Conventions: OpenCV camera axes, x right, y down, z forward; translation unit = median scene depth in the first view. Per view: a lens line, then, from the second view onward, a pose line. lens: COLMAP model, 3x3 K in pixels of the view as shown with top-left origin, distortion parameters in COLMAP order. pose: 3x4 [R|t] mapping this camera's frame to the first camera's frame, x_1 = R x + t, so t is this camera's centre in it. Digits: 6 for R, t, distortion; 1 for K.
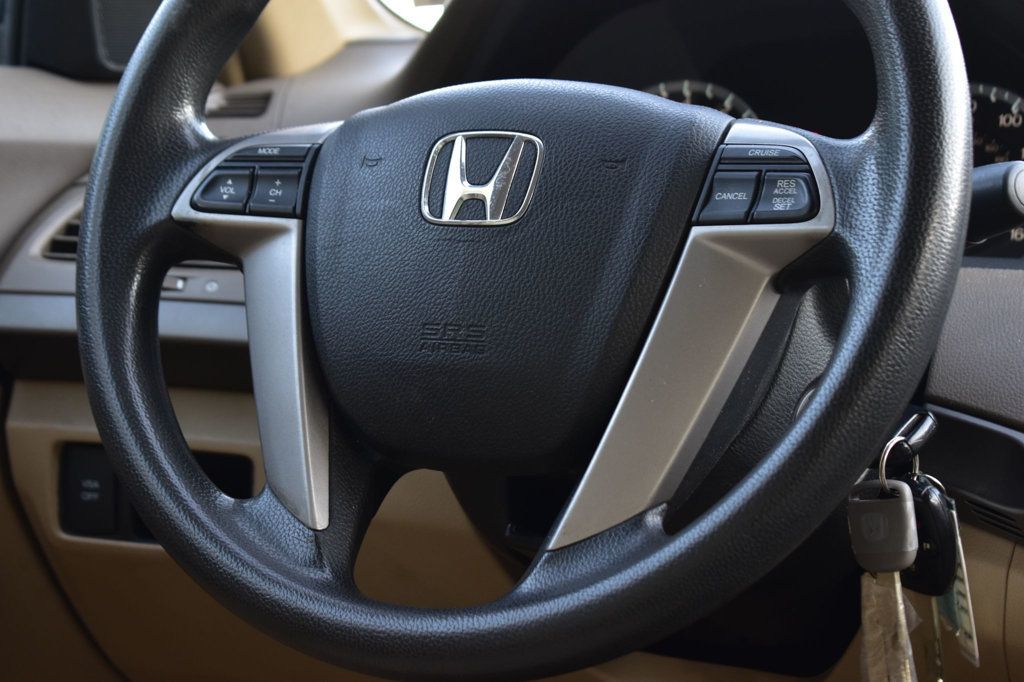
lens RADIAL K [[2320.2, 0, 512.0], [0, 2320.2, 341.0], [0, 0, 1]] dist [0.040326, 0.513662]
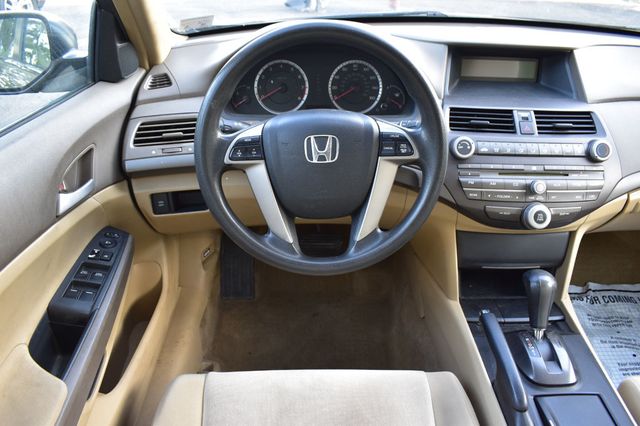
lens RADIAL K [[492.9, 0, 320.0], [0, 492.9, 213.0], [0, 0, 1]] dist [-0.104106, 0.028161]
pose [[0.876143, -0.254664, 0.409292, -0.366978], [0.059141, 0.899435, 0.433034, -0.320401], [-0.478410, -0.355193, 0.803095, 0.318801]]
